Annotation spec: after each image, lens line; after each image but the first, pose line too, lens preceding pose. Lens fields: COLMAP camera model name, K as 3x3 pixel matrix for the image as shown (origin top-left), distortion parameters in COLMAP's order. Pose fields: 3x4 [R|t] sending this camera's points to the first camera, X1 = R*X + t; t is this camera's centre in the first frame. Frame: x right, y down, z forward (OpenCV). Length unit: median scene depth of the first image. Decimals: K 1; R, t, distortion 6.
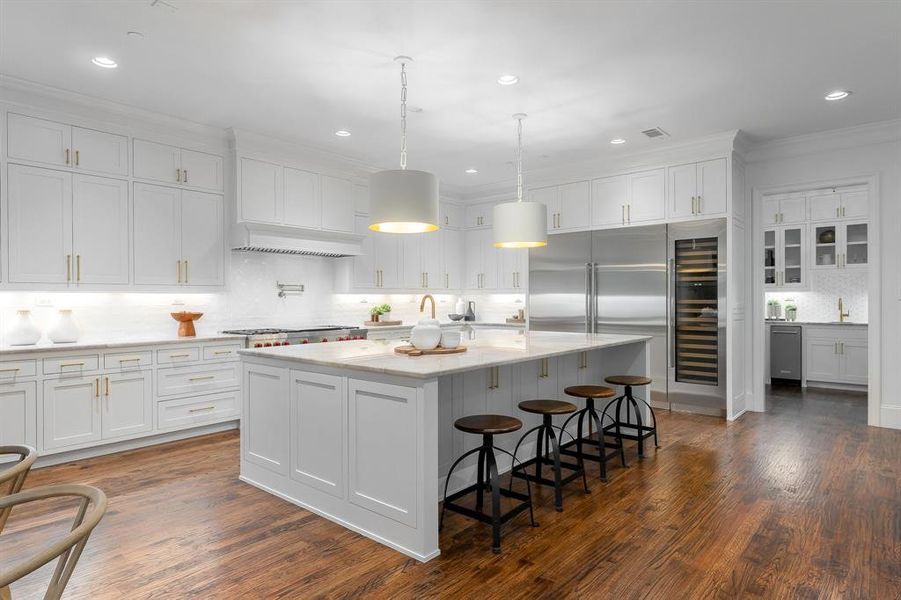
lens RADIAL K [[517.6, 0, 450.5], [0, 517.6, 300.0], [0, 0, 1]] dist [-0.001722, 0.000595]
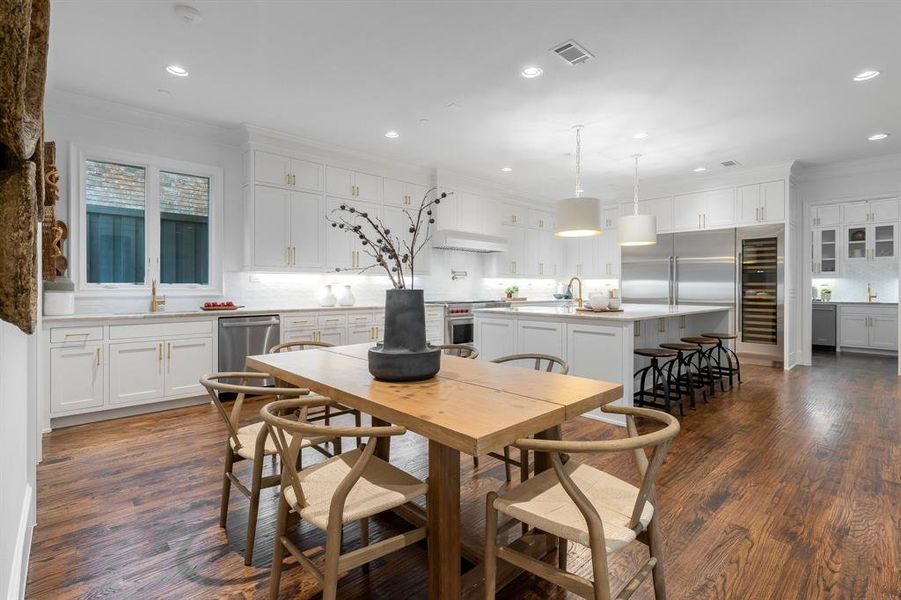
lens RADIAL K [[418.7, 0, 452.3], [0, 418.7, 289.1], [0, 0, 1]] dist [0.001014, -0.000451]
pose [[0.993598, 0.007045, -0.112753, -0.207818], [-0.006671, 0.999971, 0.003692, 0.017280], [0.112776, -0.002917, 0.993616, -0.199418]]
